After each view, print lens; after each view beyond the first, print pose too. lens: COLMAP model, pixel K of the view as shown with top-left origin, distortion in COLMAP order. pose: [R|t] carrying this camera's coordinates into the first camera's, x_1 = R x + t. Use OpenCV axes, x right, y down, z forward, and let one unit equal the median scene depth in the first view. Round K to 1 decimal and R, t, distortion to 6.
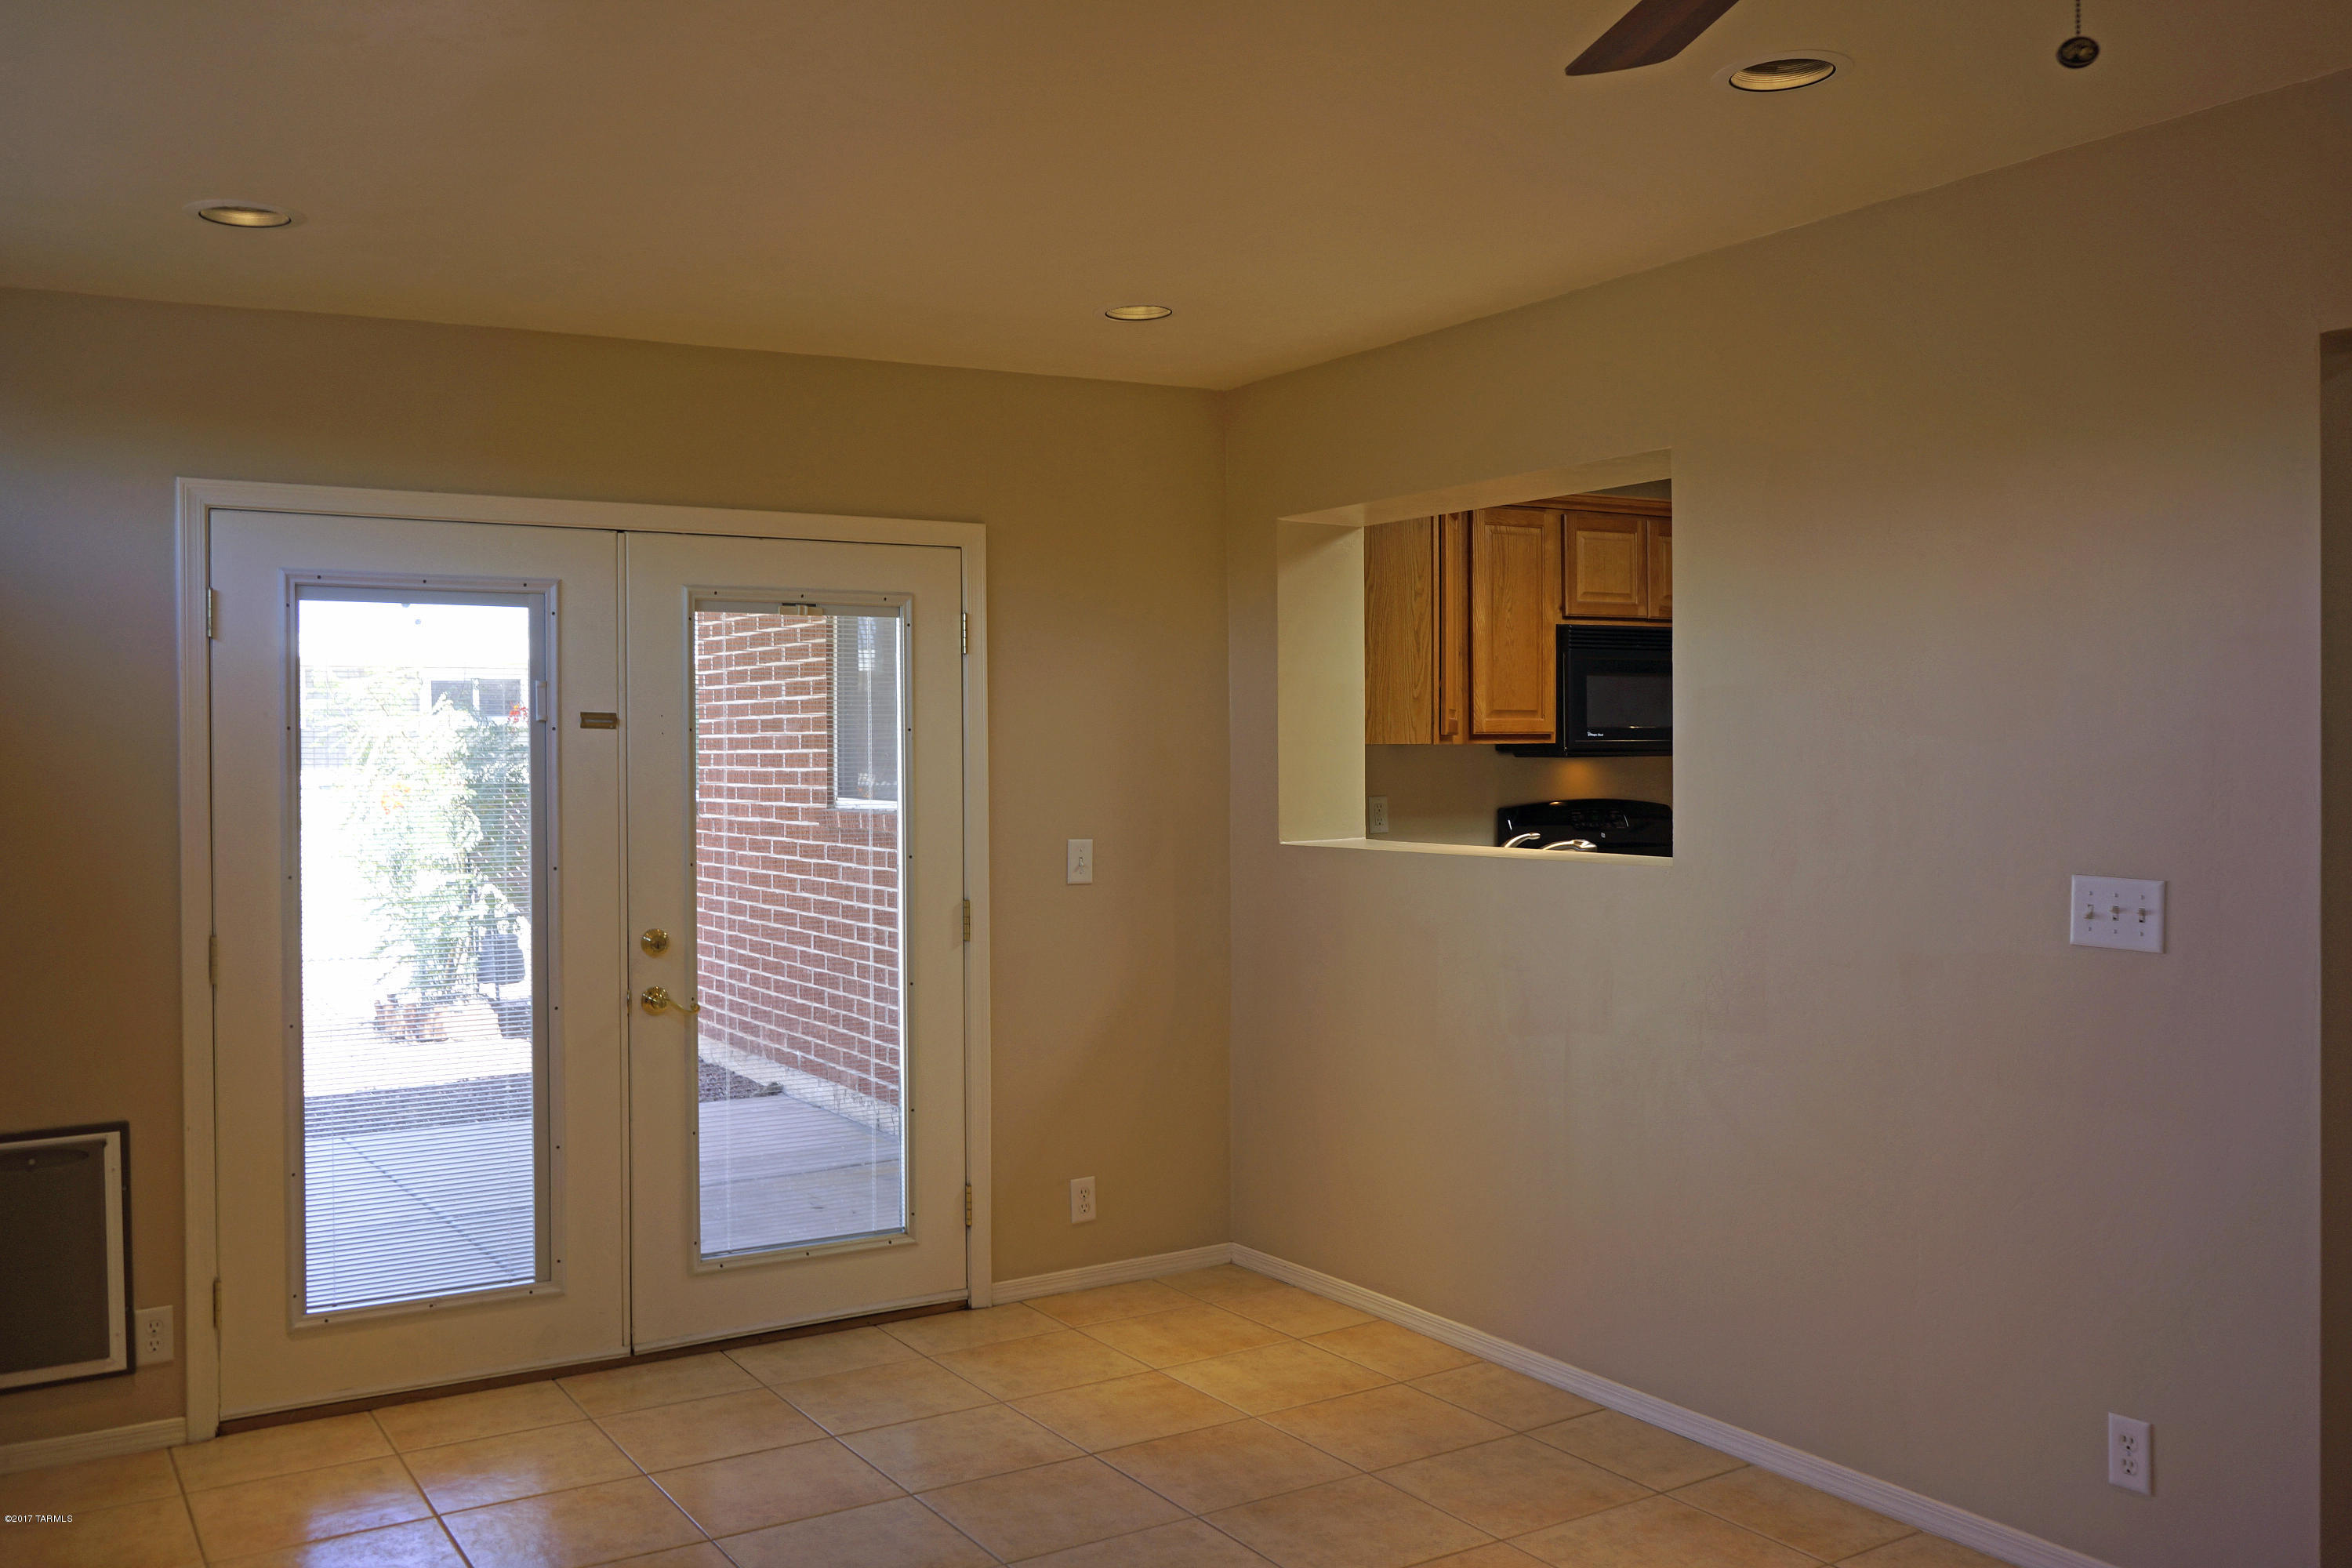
lens RADIAL K [[2039.5, 0, 1176.0], [0, 2039.5, 784.0], [0, 0, 1]] dist [-0.036108, -0.002507]
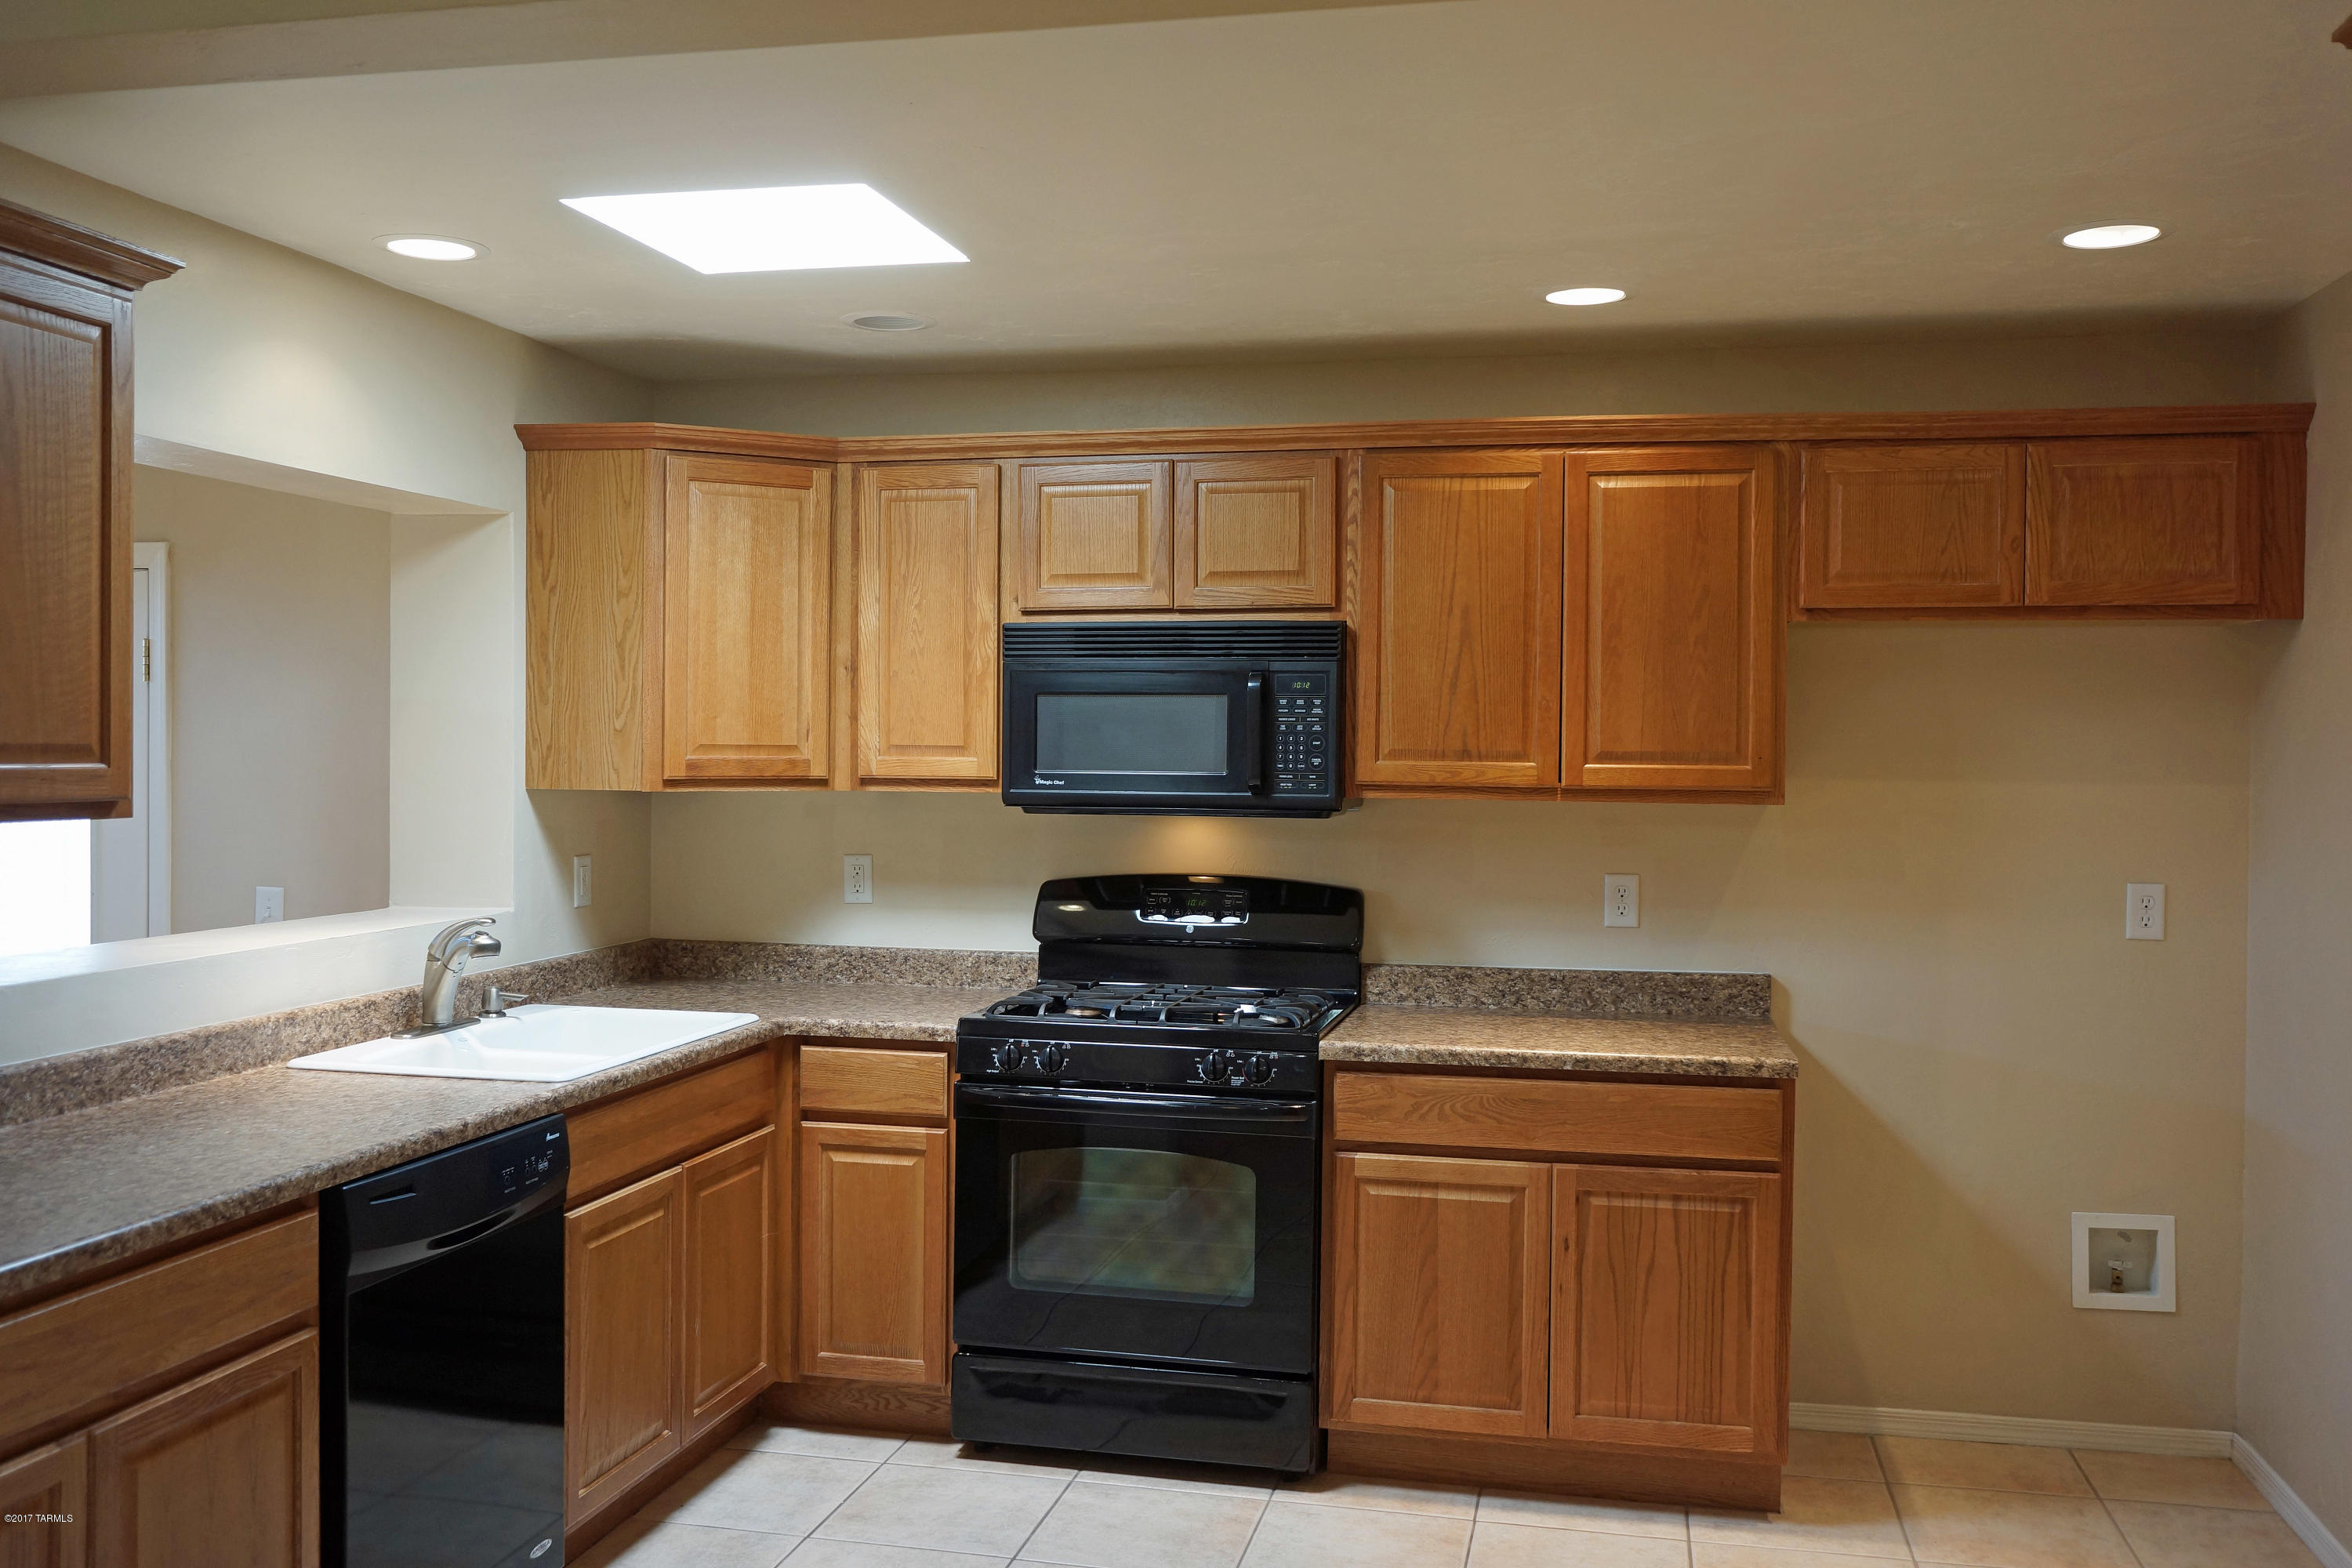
lens RADIAL K [[2021.8, 0, 1176.0], [0, 2021.8, 784.0], [0, 0, 1]] dist [-0.009905, 0.003655]
pose [[0.721200, 0.020958, -0.692410, 0.728347], [-0.021868, 0.999733, 0.007483, -0.029839], [0.692382, 0.009745, 0.721466, 0.549940]]
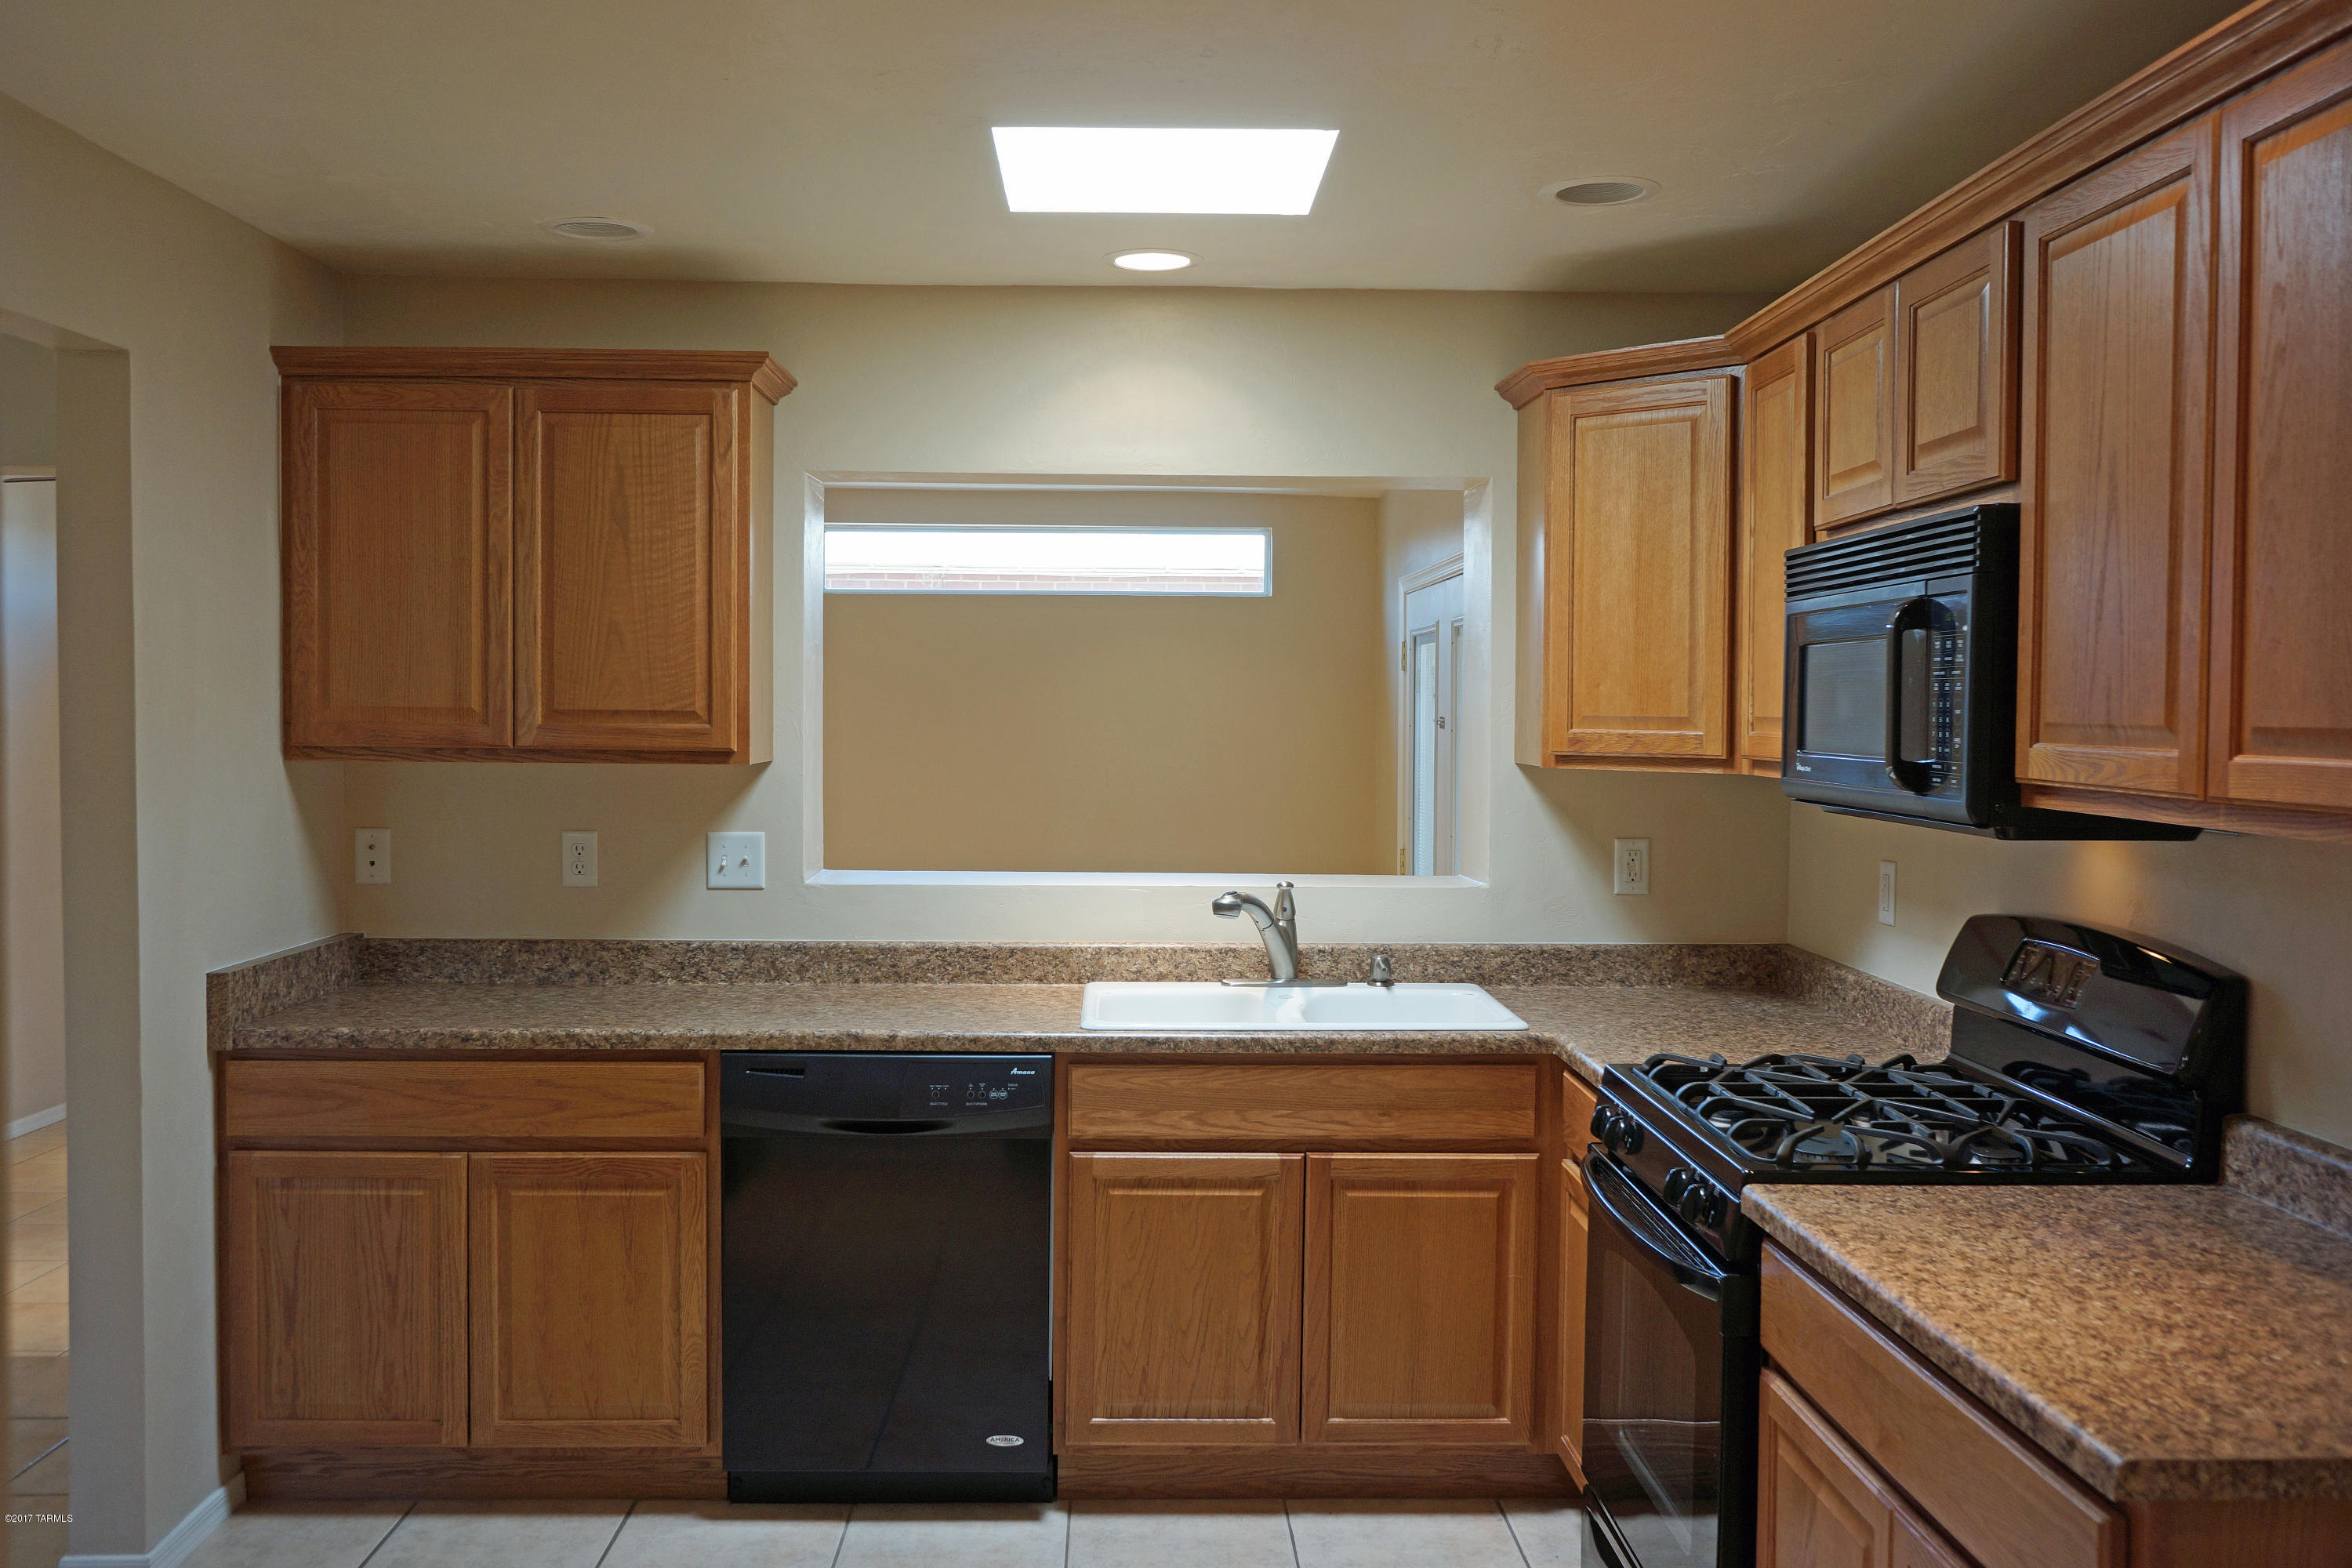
lens RADIAL K [[2039.5, 0, 1176.0], [0, 2039.5, 784.0], [0, 0, 1]] dist [-0.036108, -0.002507]
pose [[-0.499615, 0.031596, -0.865671, 0.725370], [-0.022653, 0.998516, 0.049519, -0.041988], [0.865951, 0.044350, -0.498158, 1.143329]]
